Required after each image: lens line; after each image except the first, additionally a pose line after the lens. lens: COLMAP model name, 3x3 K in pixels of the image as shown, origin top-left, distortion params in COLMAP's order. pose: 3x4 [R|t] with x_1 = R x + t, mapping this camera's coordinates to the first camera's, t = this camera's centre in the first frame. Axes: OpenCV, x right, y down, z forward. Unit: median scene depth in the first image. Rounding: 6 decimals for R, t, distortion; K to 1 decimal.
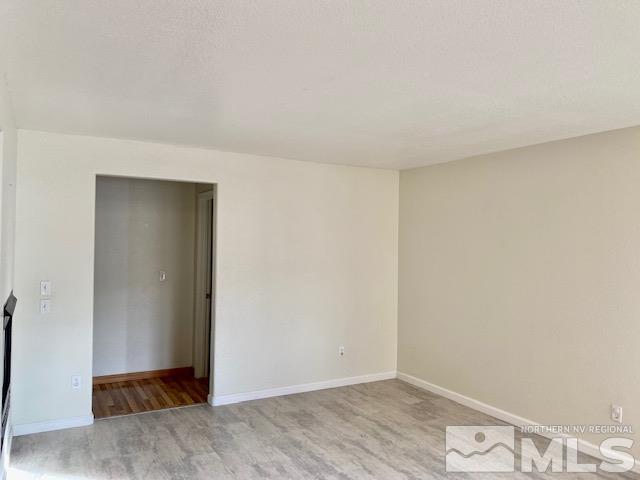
lens RADIAL K [[490.8, 0, 316.1], [0, 490.8, 243.8], [0, 0, 1]] dist [0.053813, -0.087597]
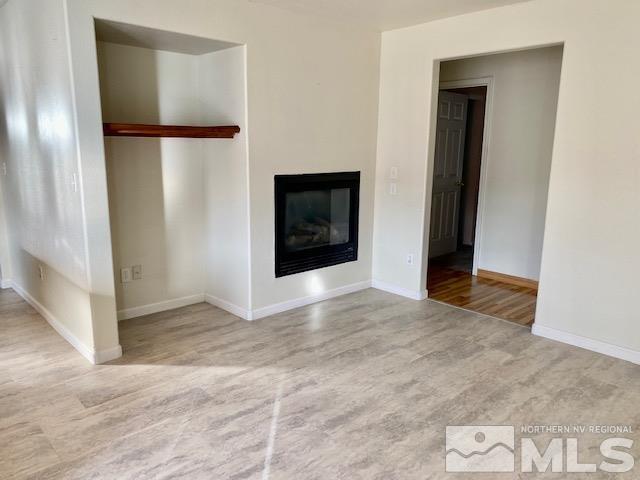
lens RADIAL K [[490.8, 0, 316.1], [0, 490.8, 243.8], [0, 0, 1]] dist [0.053813, -0.087597]
pose [[0.213380, 0.170463, -0.961983, 0.533996], [-0.008753, 0.984955, 0.172592, 0.054868], [0.976930, -0.028407, 0.211662, 0.556574]]
